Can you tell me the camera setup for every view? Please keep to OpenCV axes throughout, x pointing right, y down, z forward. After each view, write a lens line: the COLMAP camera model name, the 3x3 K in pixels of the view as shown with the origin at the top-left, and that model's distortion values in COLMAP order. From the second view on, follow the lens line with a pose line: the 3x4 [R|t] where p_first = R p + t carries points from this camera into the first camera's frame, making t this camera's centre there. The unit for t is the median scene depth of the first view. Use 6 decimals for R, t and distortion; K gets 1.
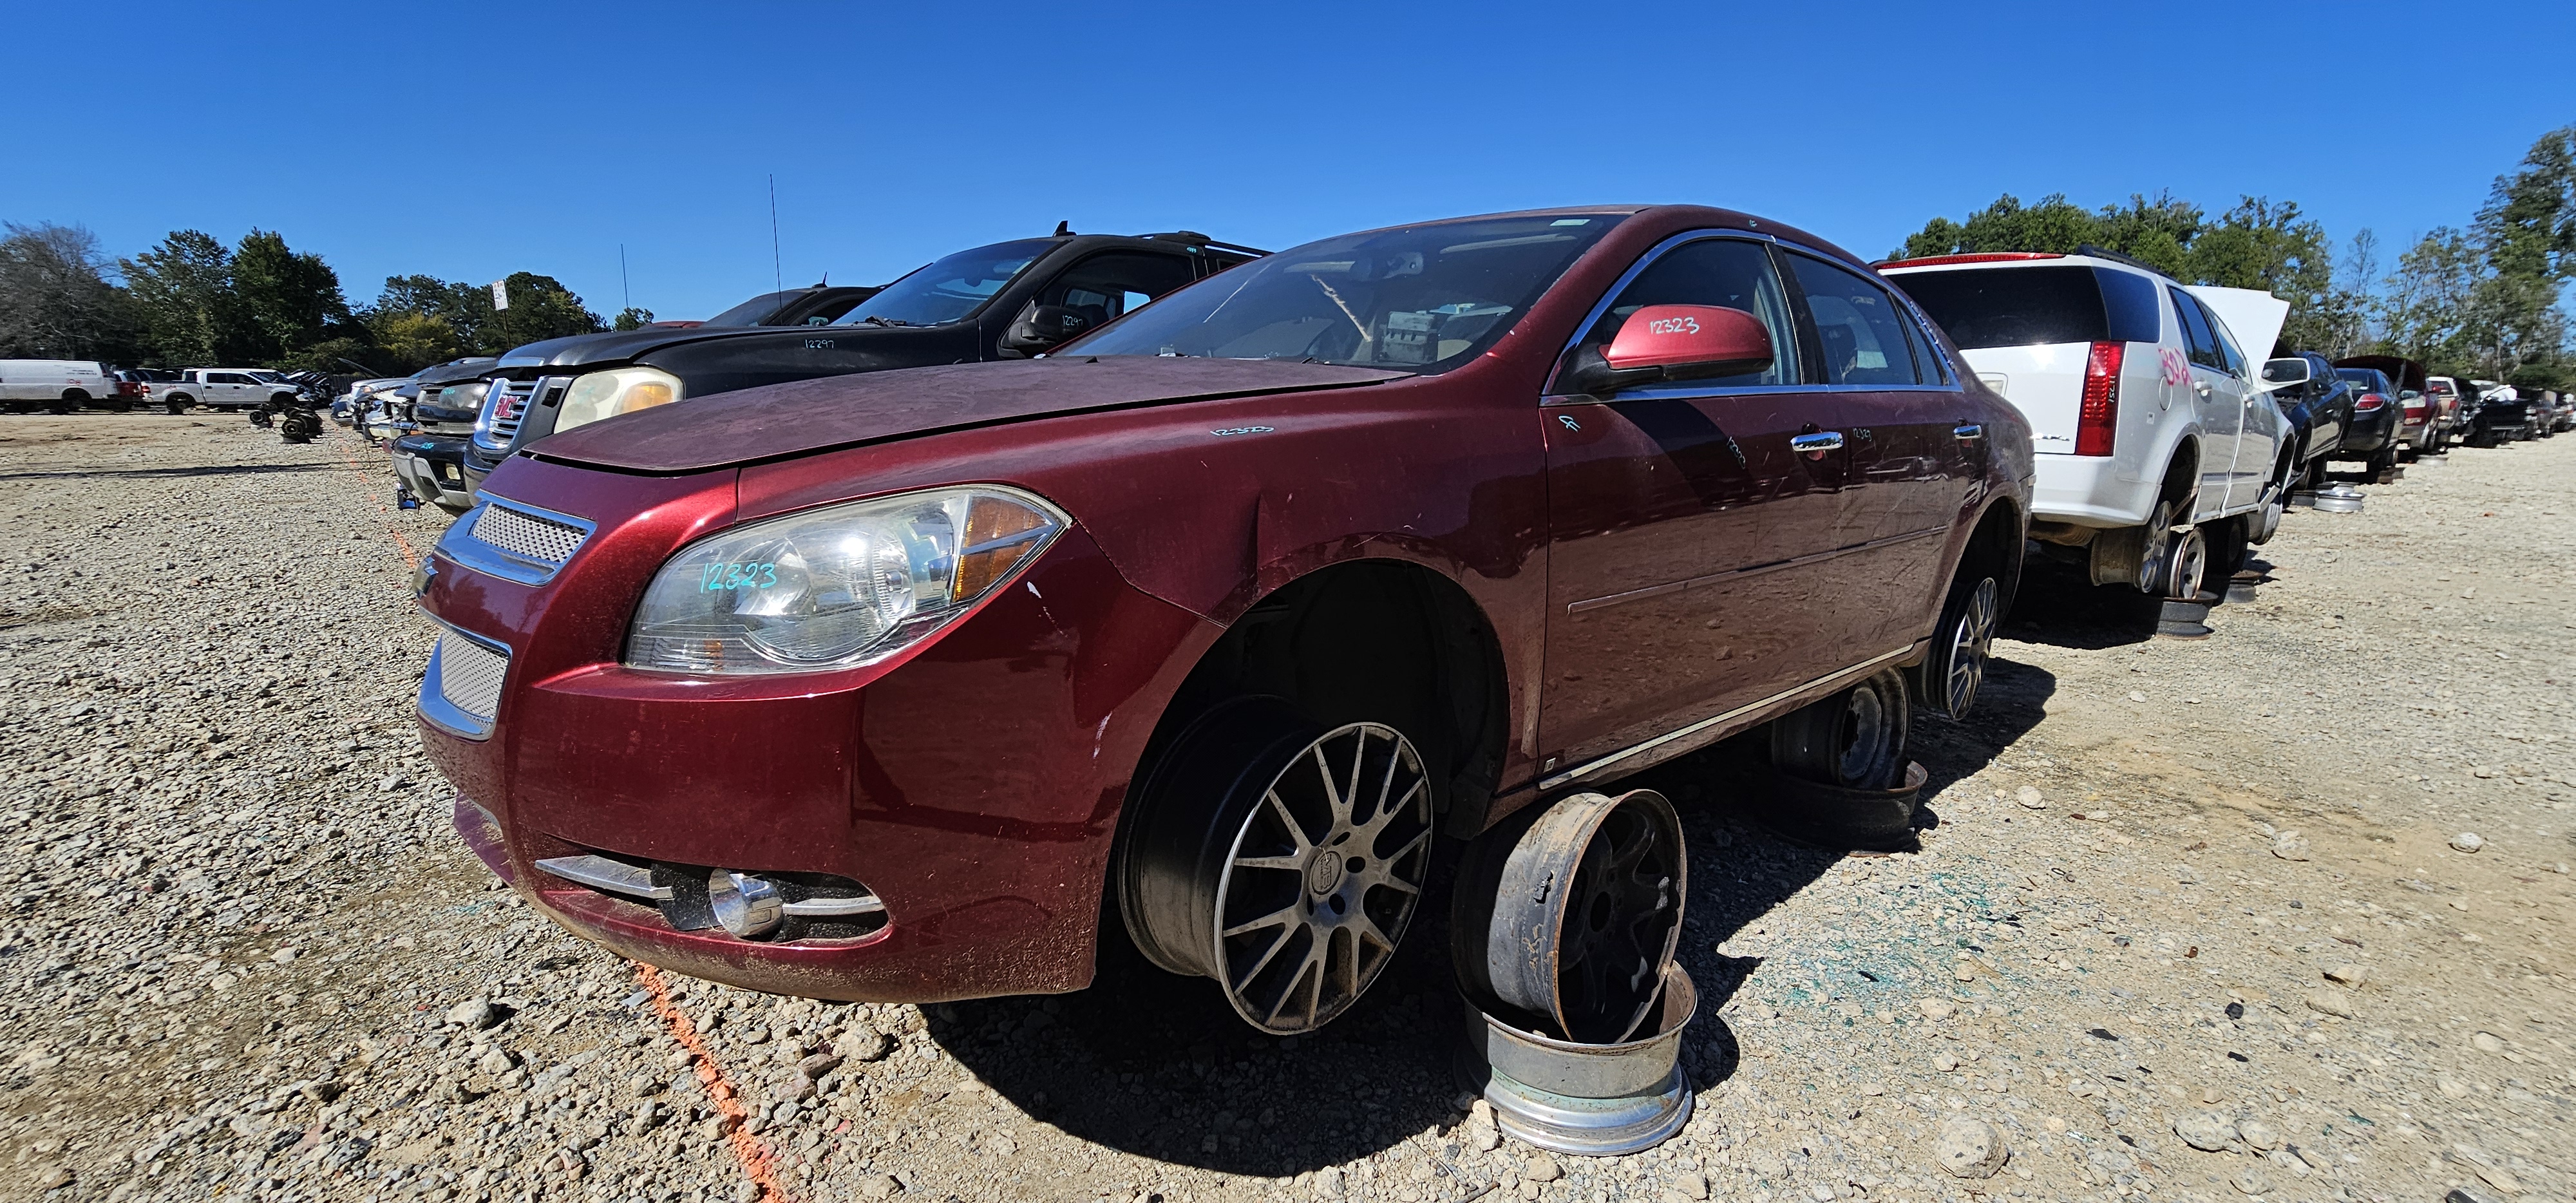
lens RADIAL K [[1039.7, 0, 1305.6], [0, 1039.7, 610.4], [0, 0, 1]] dist [-0.003293, -0.000487]
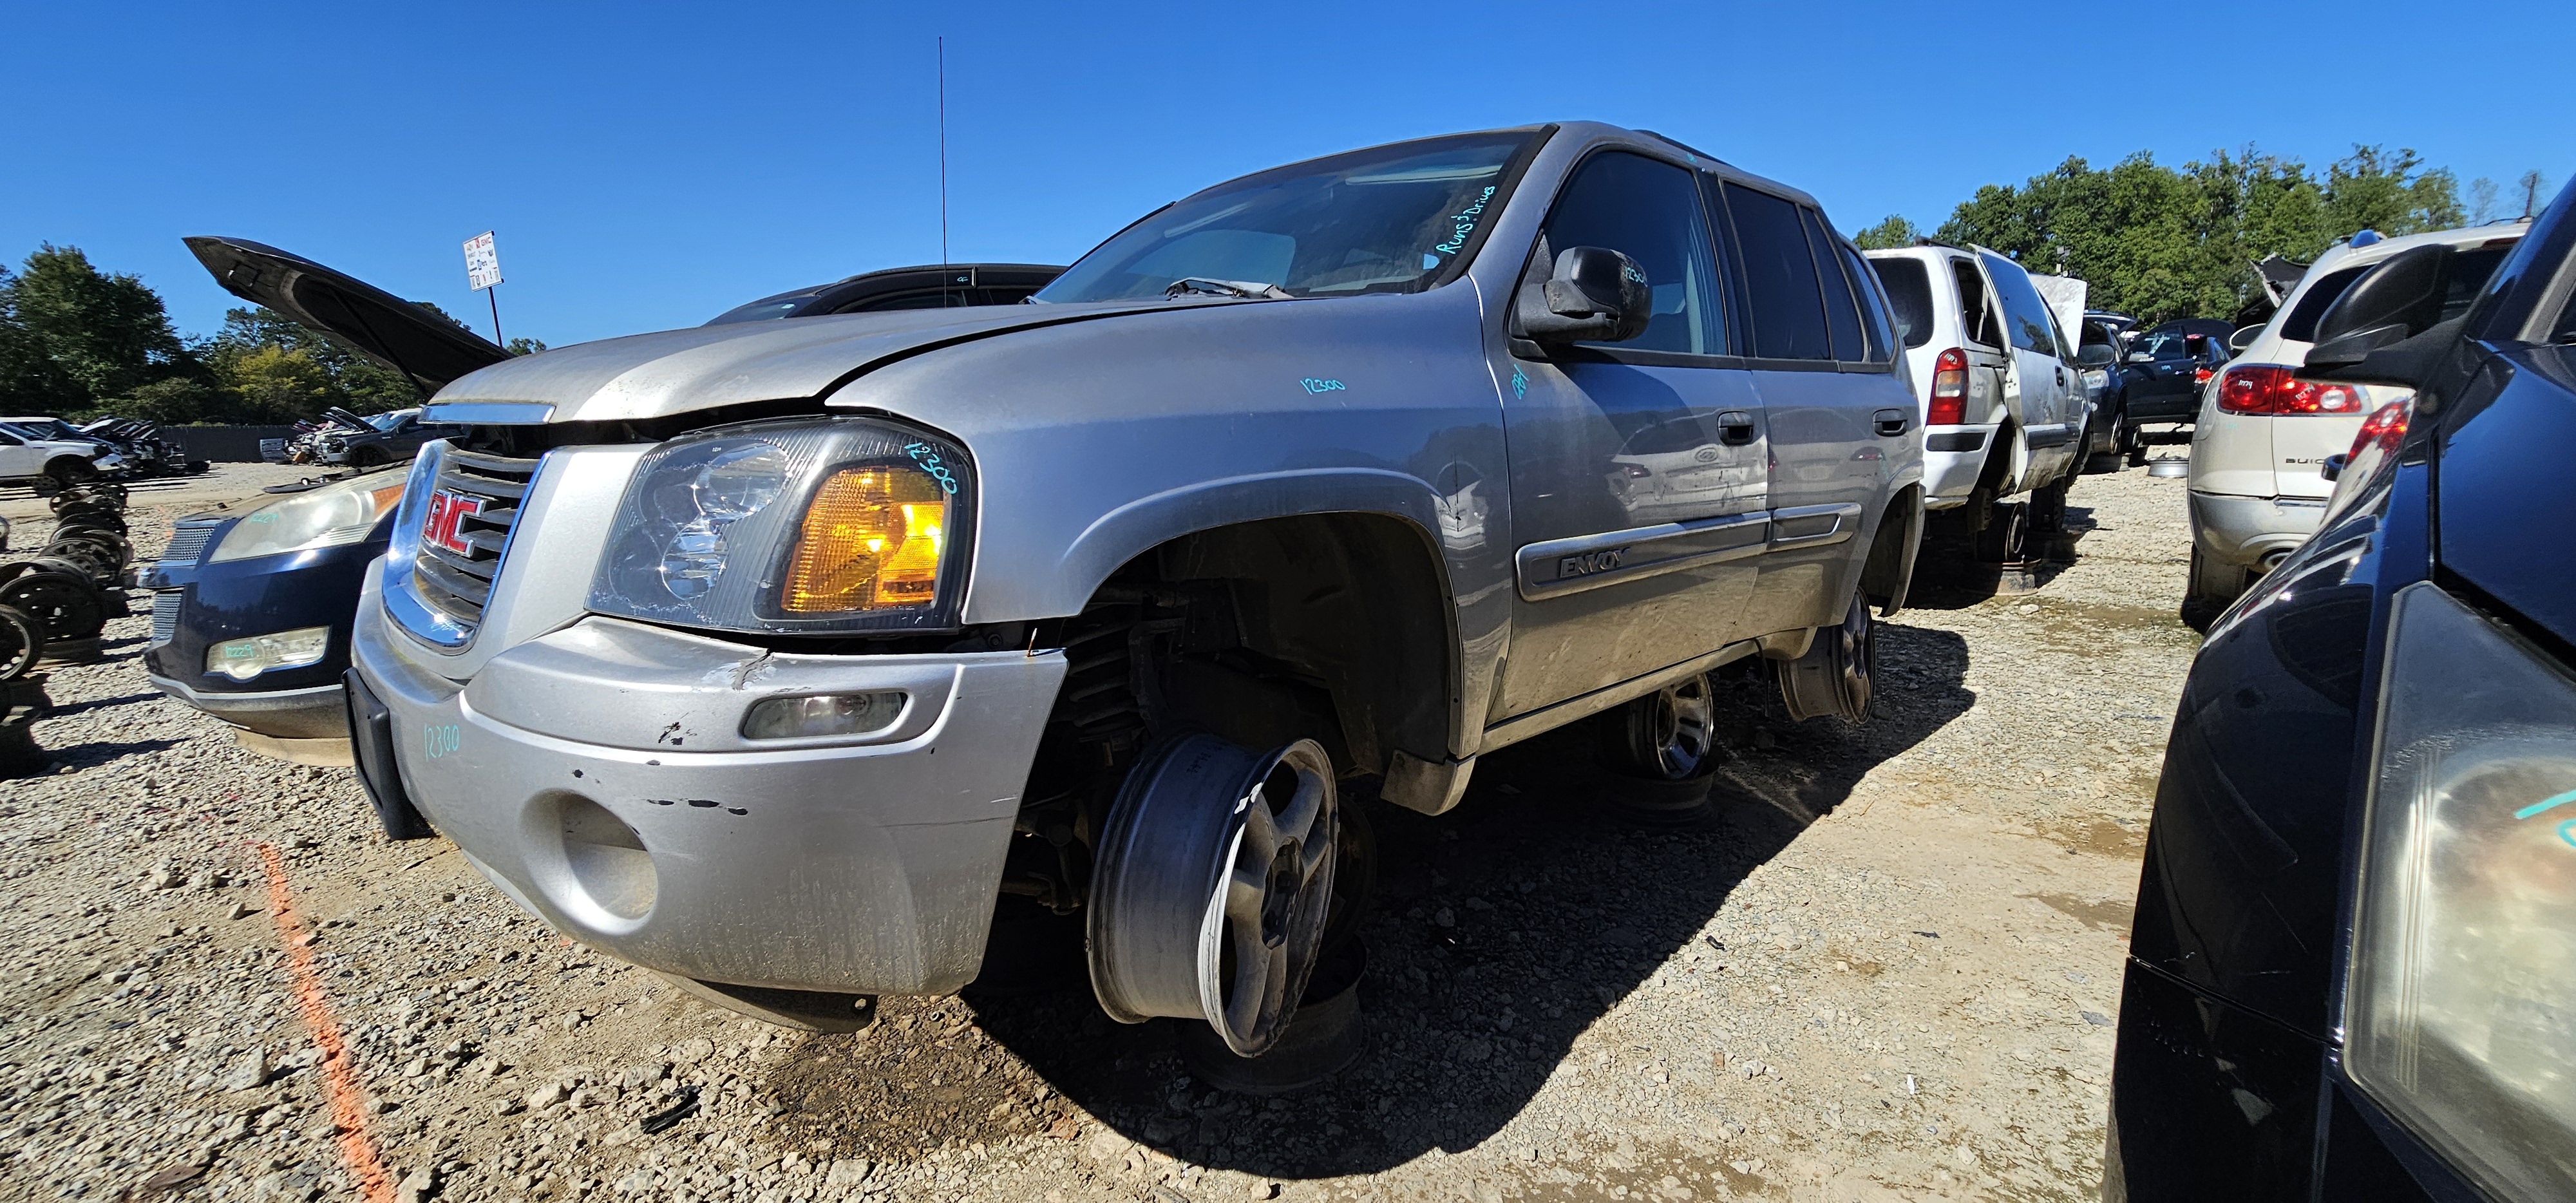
lens RADIAL K [[1033.0, 0, 1304.0], [0, 1033.0, 609.1], [0, 0, 1]] dist [-0.001375, -0.000746]
pose [[0.995319, -0.058552, 0.076884, -0.166013], [0.059117, 0.998238, -0.005085, -0.038371], [-0.076450, 0.009606, 0.997027, 0.177104]]
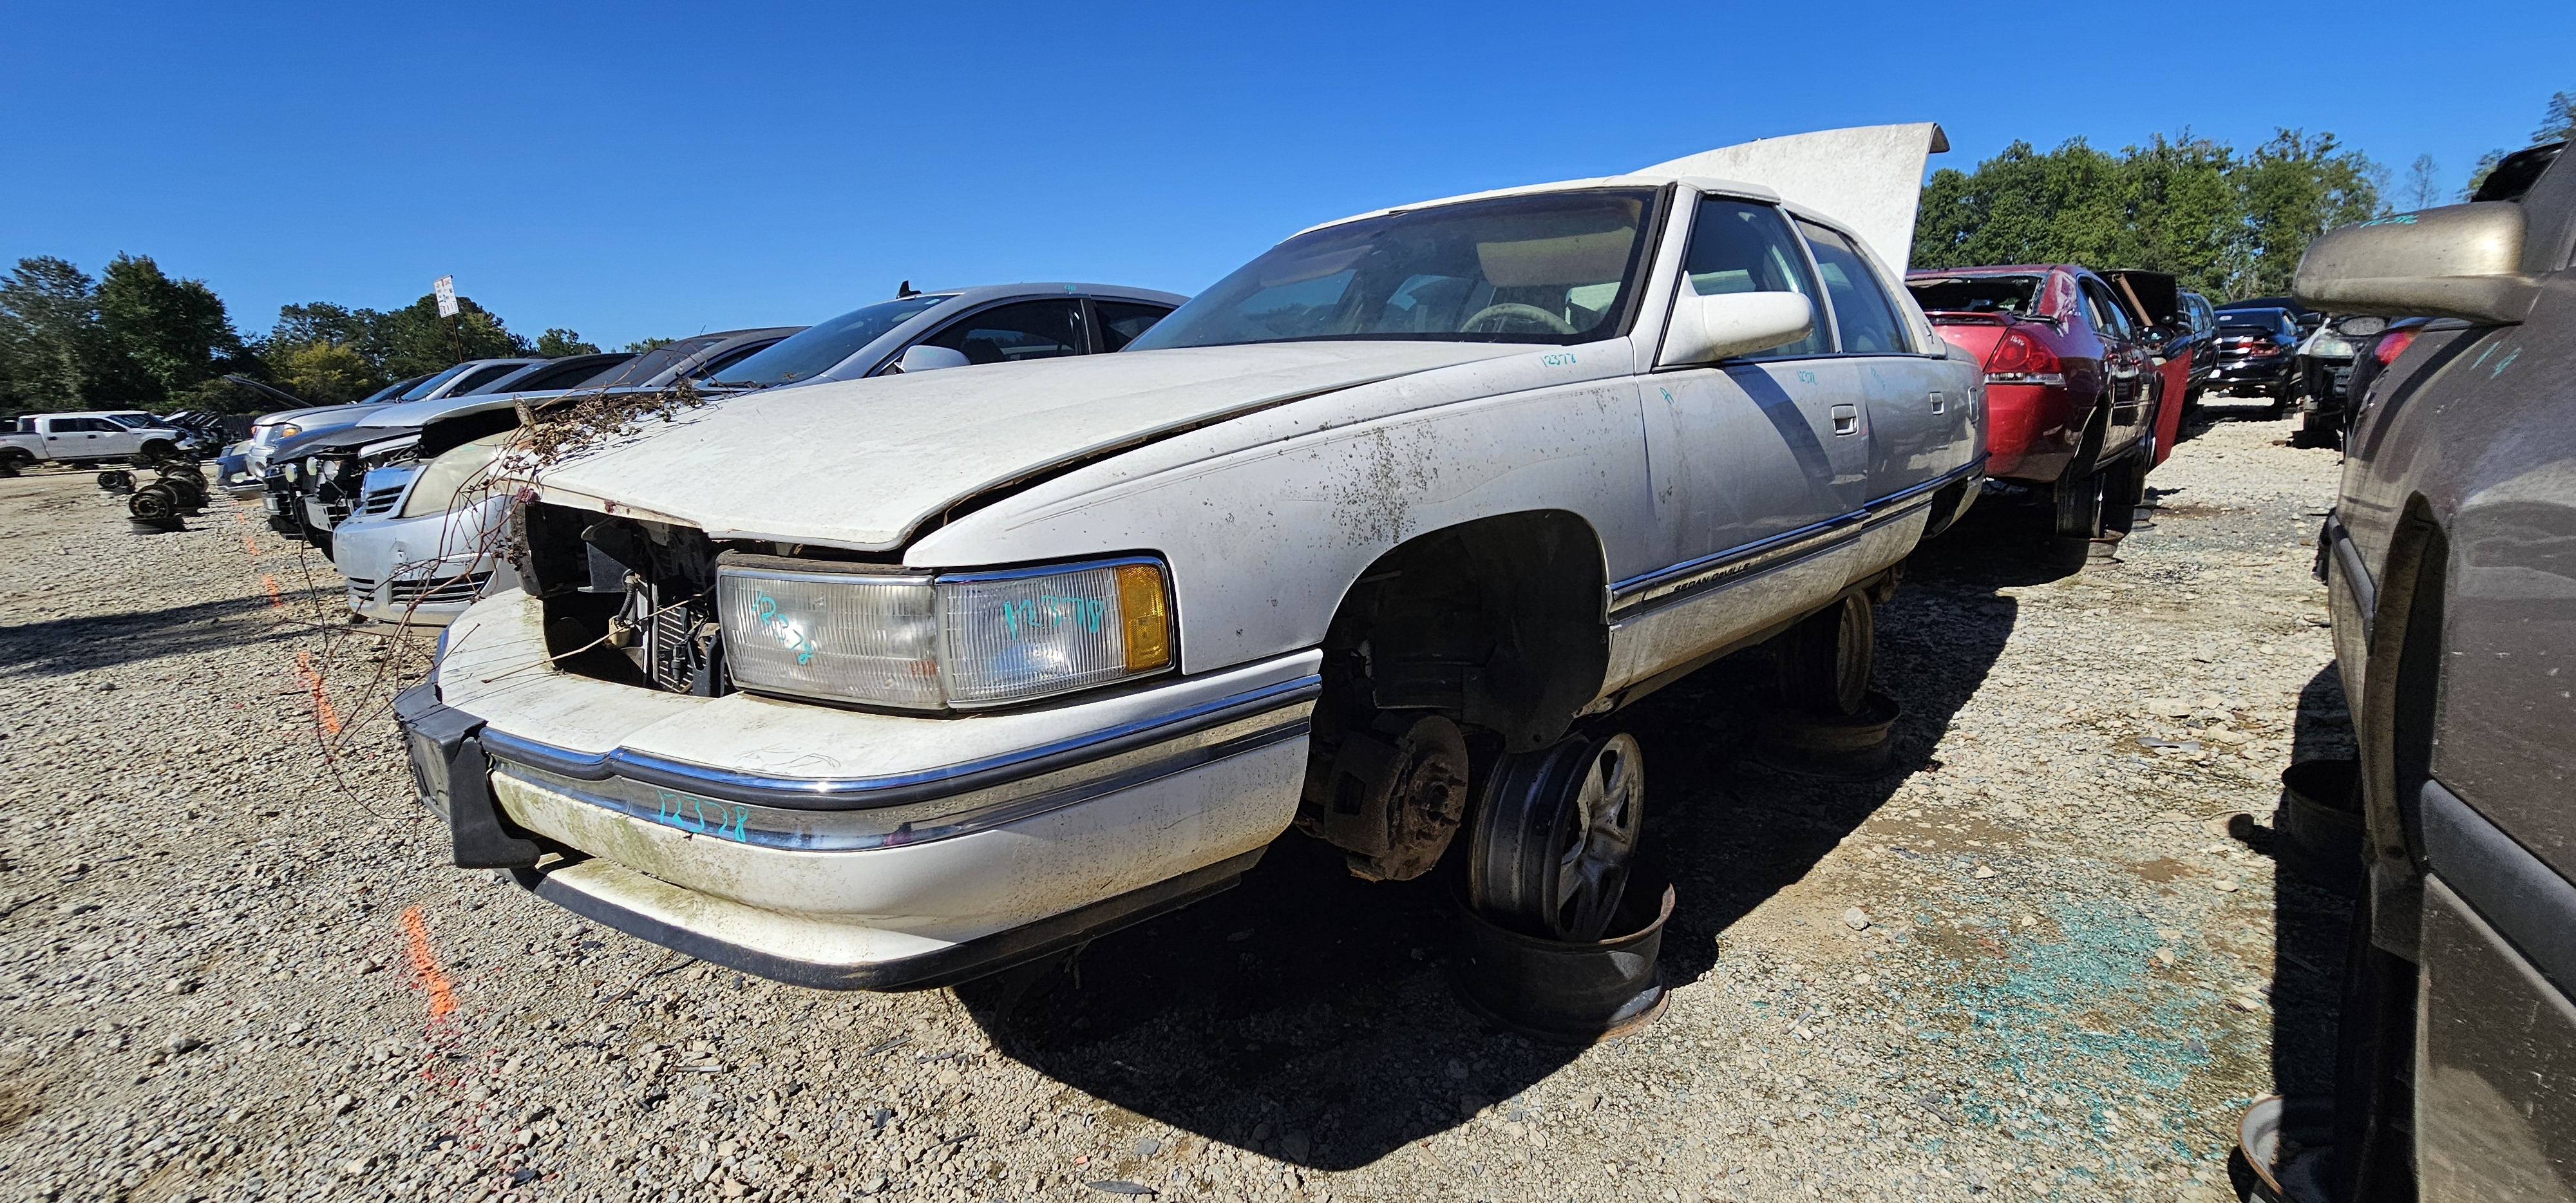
lens RADIAL K [[1036.9, 0, 1303.6], [0, 1036.9, 607.3], [0, 0, 1]] dist [-0.001001, -0.001030]
pose [[0.997250, -0.059631, 0.044005, -0.083061], [0.059342, 0.998207, 0.007852, -0.019214], [-0.044394, -0.005219, 0.999000, 0.089586]]
